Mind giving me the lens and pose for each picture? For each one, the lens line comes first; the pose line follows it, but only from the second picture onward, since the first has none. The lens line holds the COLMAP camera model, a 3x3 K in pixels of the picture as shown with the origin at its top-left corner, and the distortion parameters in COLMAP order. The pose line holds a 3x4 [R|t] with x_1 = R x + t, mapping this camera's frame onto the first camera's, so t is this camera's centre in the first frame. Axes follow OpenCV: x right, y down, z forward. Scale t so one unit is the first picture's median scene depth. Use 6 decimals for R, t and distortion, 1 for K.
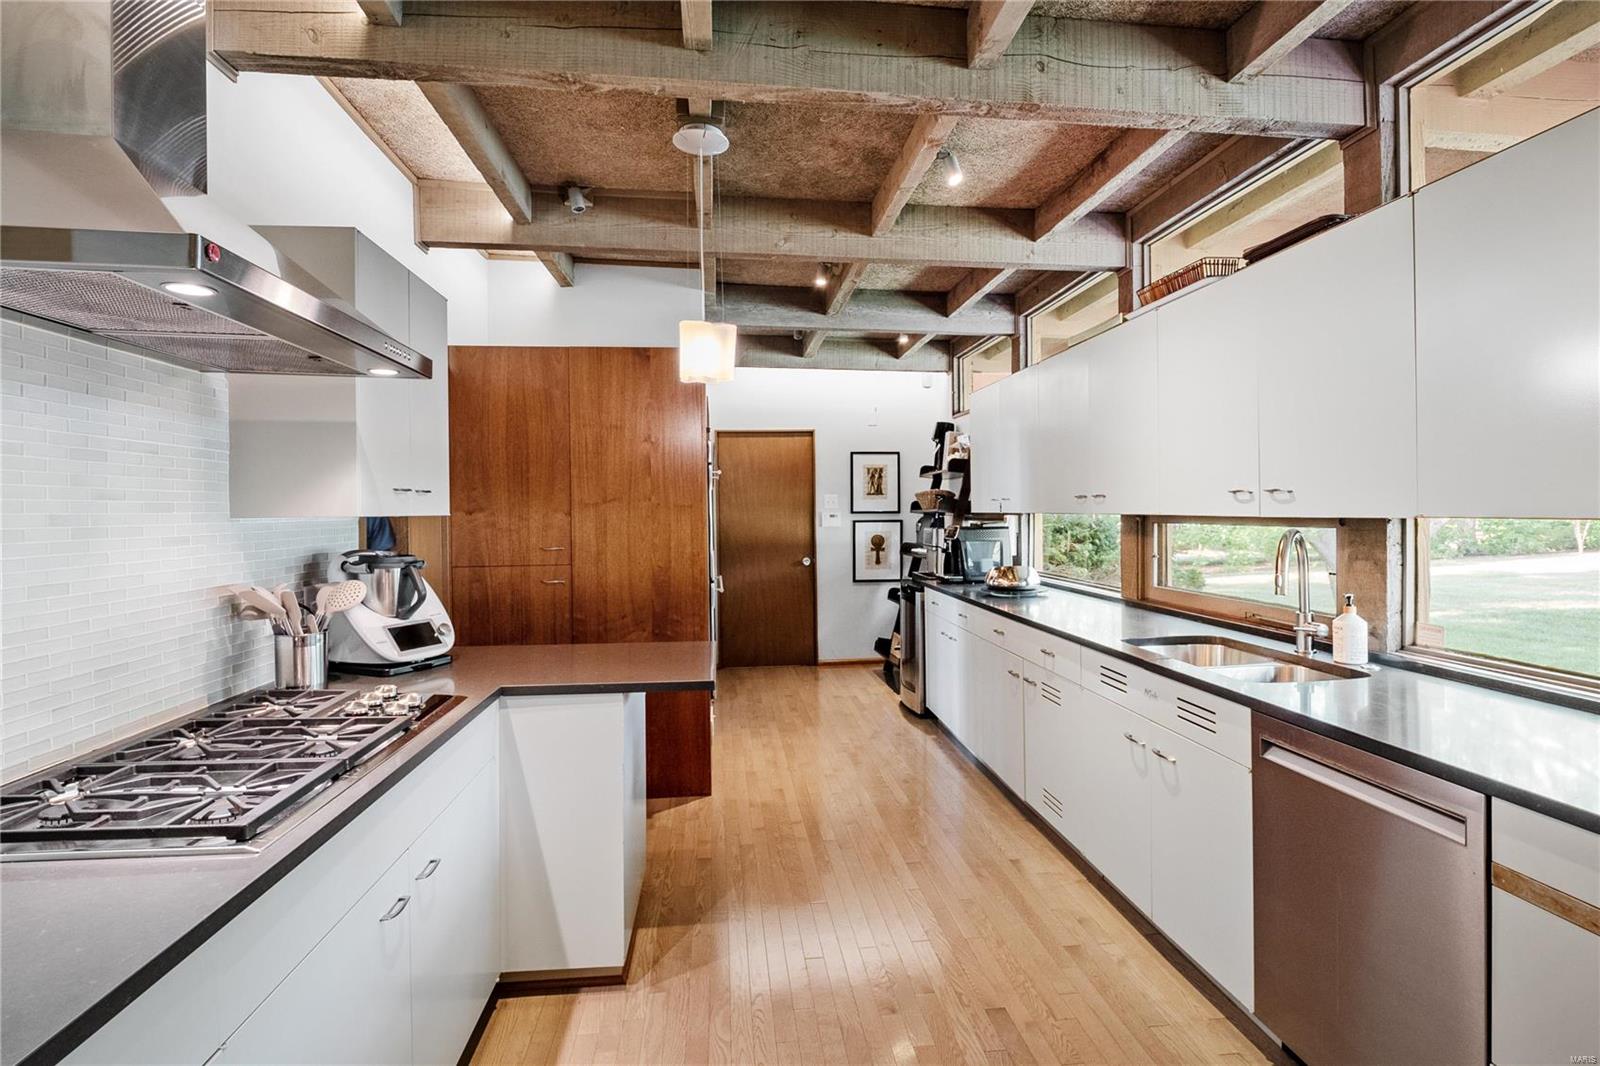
lens RADIAL K [[756.2, 0, 800.1], [0, 756.2, 525.7], [0, 0, 1]] dist [-0.013722, -0.000107]
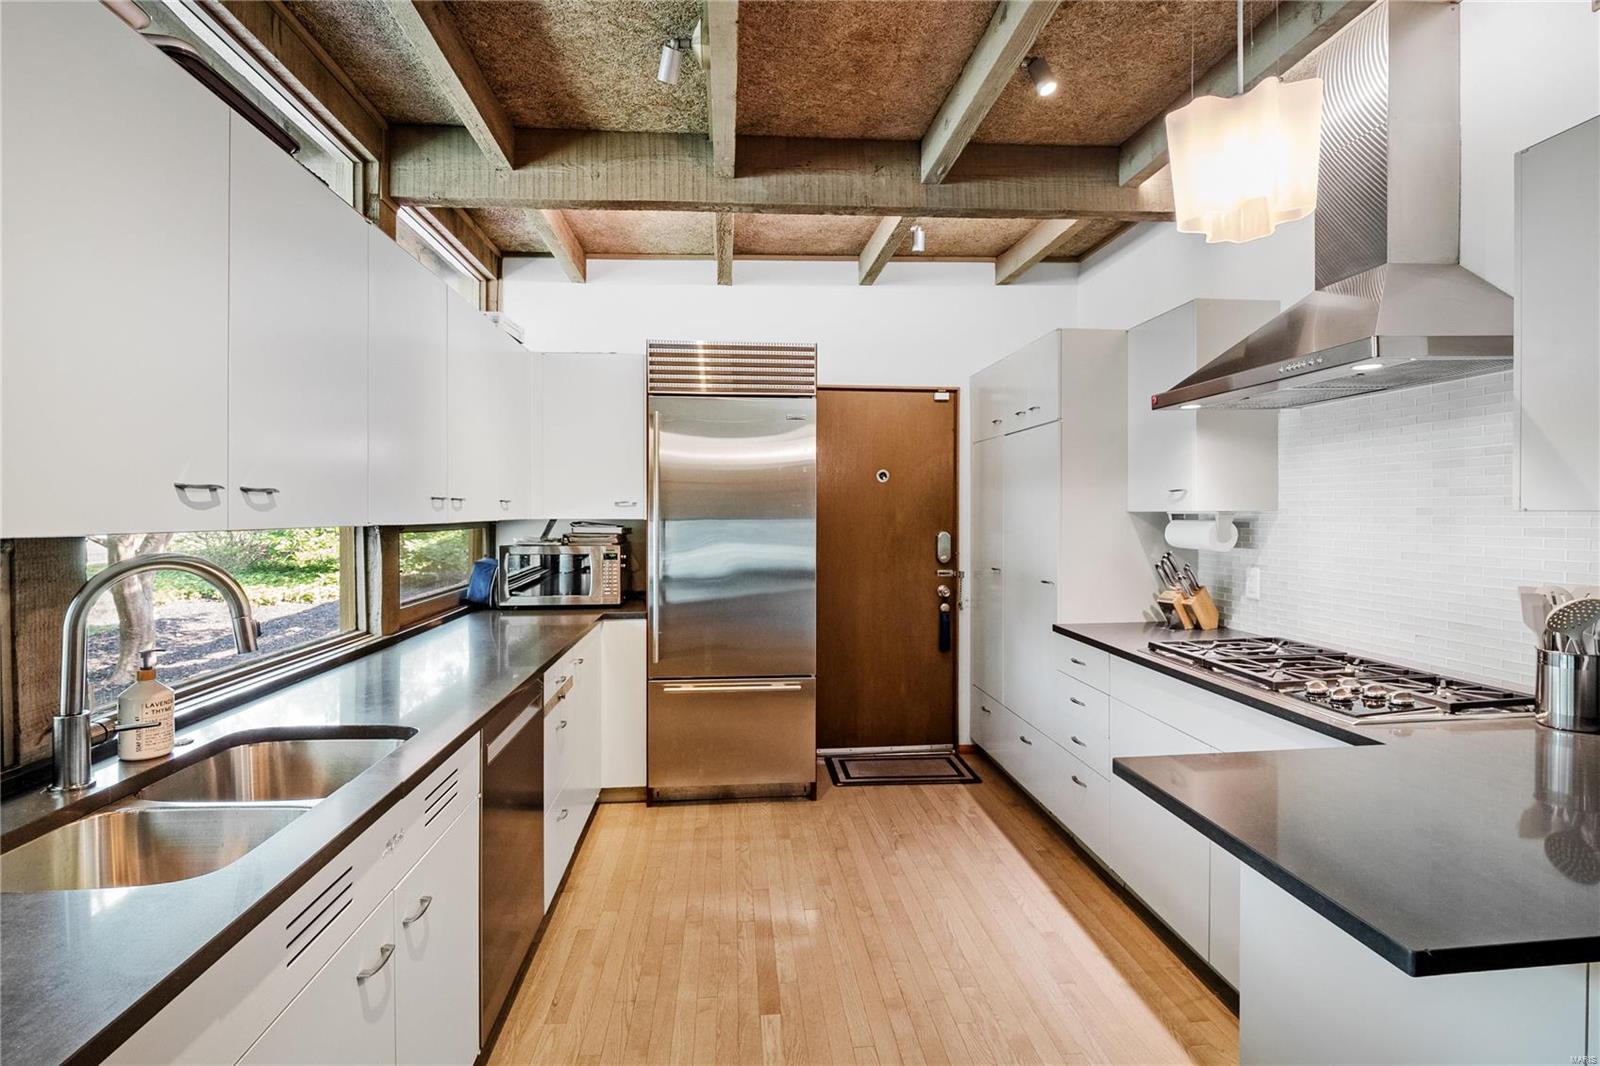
lens RADIAL K [[756.2, 0, 803.1], [0, 756.2, 527.2], [0, 0, 1]] dist [-0.013722, -0.000107]
pose [[-0.999696, 0.012534, 0.021244, 0.161935], [0.013404, 0.999056, 0.041319, -0.039337], [-0.020706, 0.041591, -0.998920, 1.852980]]
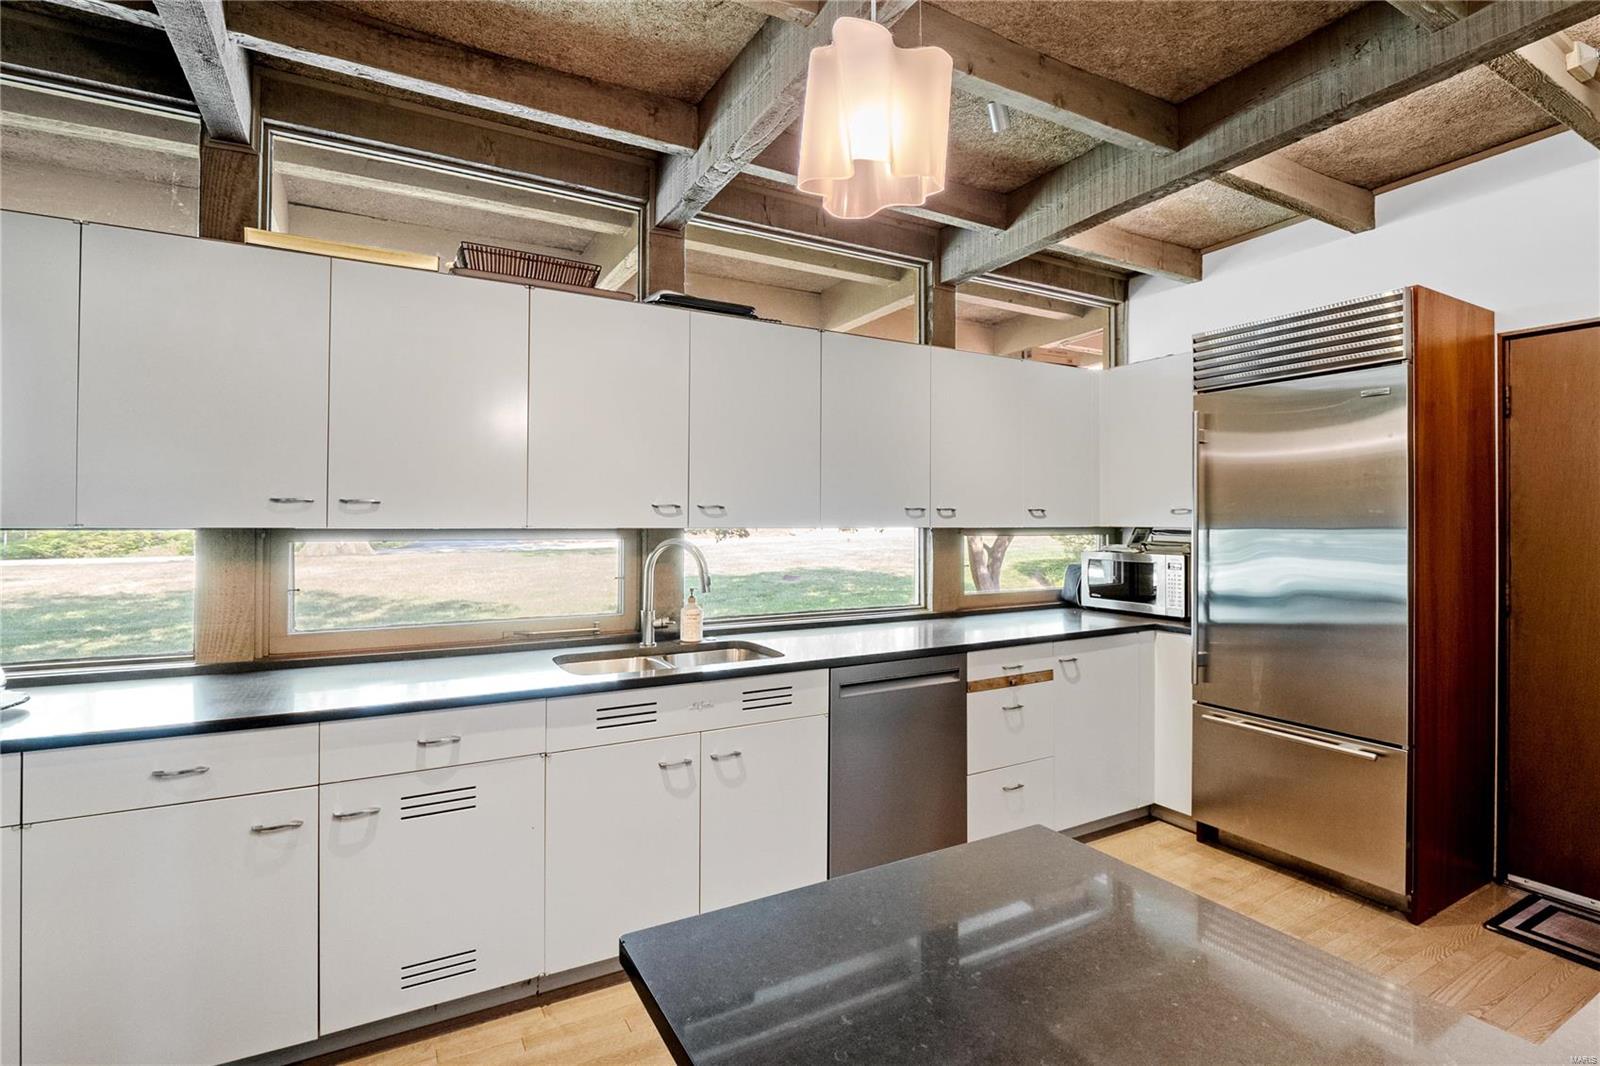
lens RADIAL K [[756.2, 0, 799.1], [0, 756.2, 518.6], [0, 0, 1]] dist [-0.013722, -0.000107]
pose [[-0.385926, 0.017335, 0.922367, -0.616227], [0.022792, 0.999697, -0.009252, -0.013782], [-0.922248, 0.017451, -0.386205, 1.512946]]
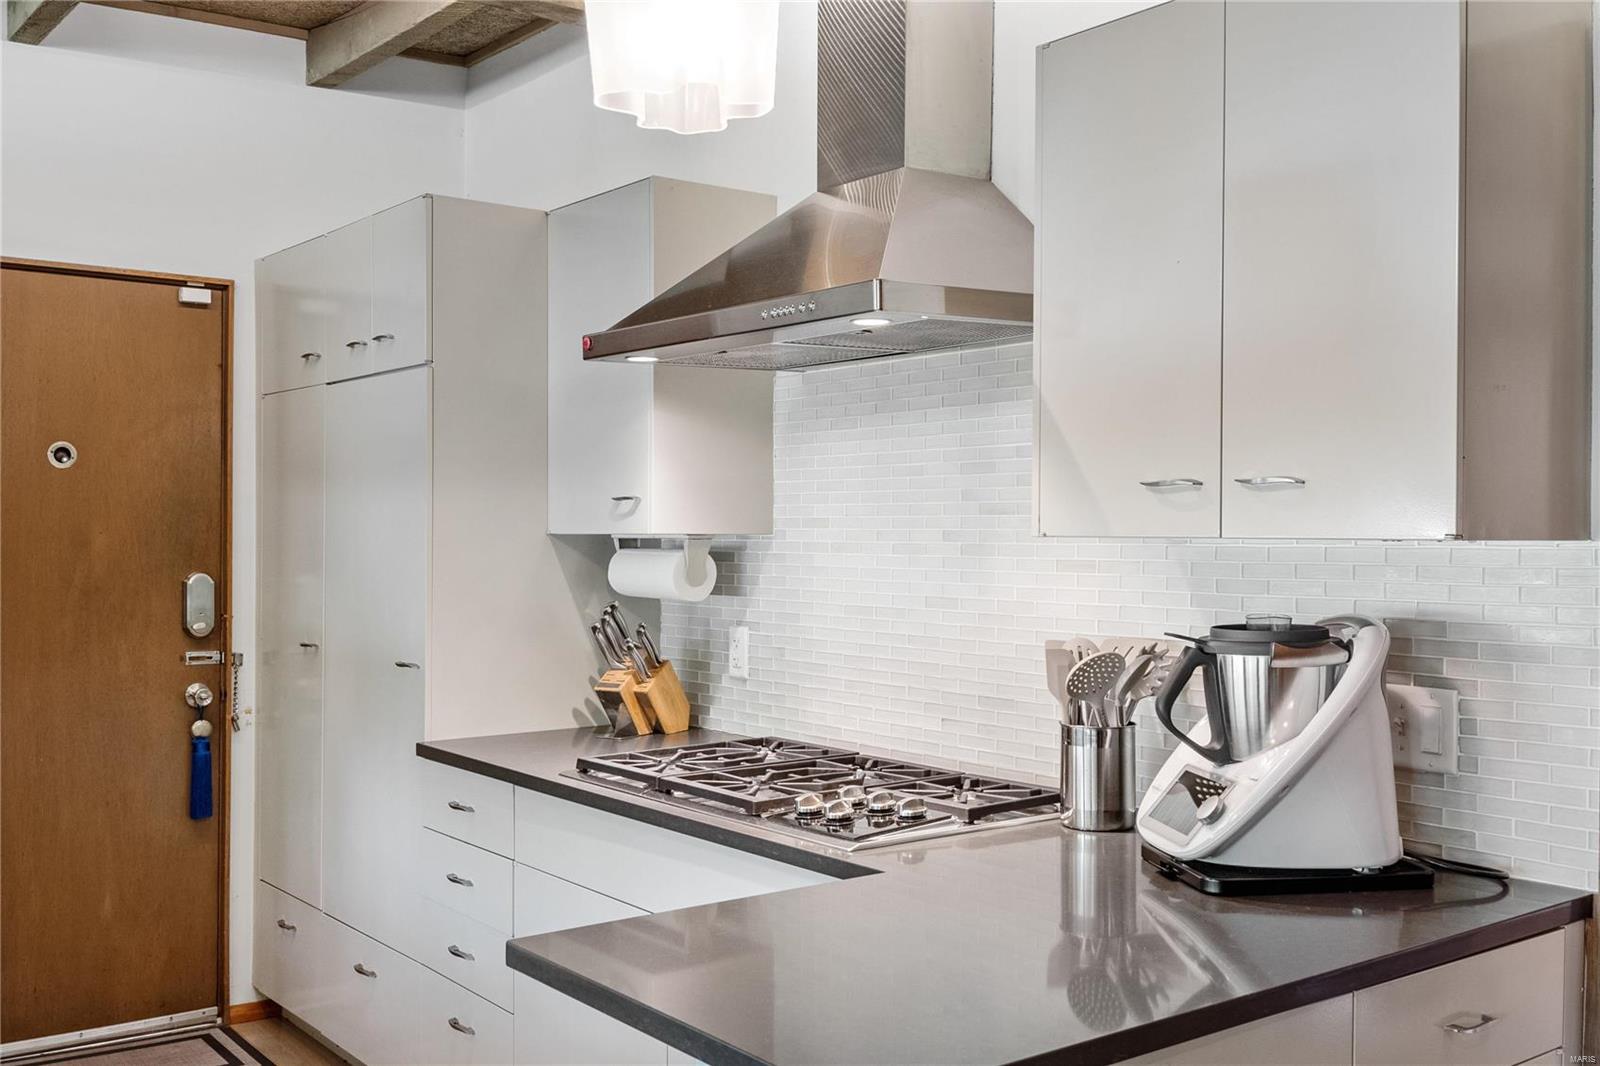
lens RADIAL K [[1592.8, 0, 804.9], [0, 1592.8, 531.2], [0, 0, 1]] dist [0.043985, 0.000000]
pose [[-0.862593, 0.006995, -0.505850, 0.206697], [-0.005112, 0.999733, 0.022542, -0.045024], [0.505872, 0.022031, -0.862327, 2.036652]]
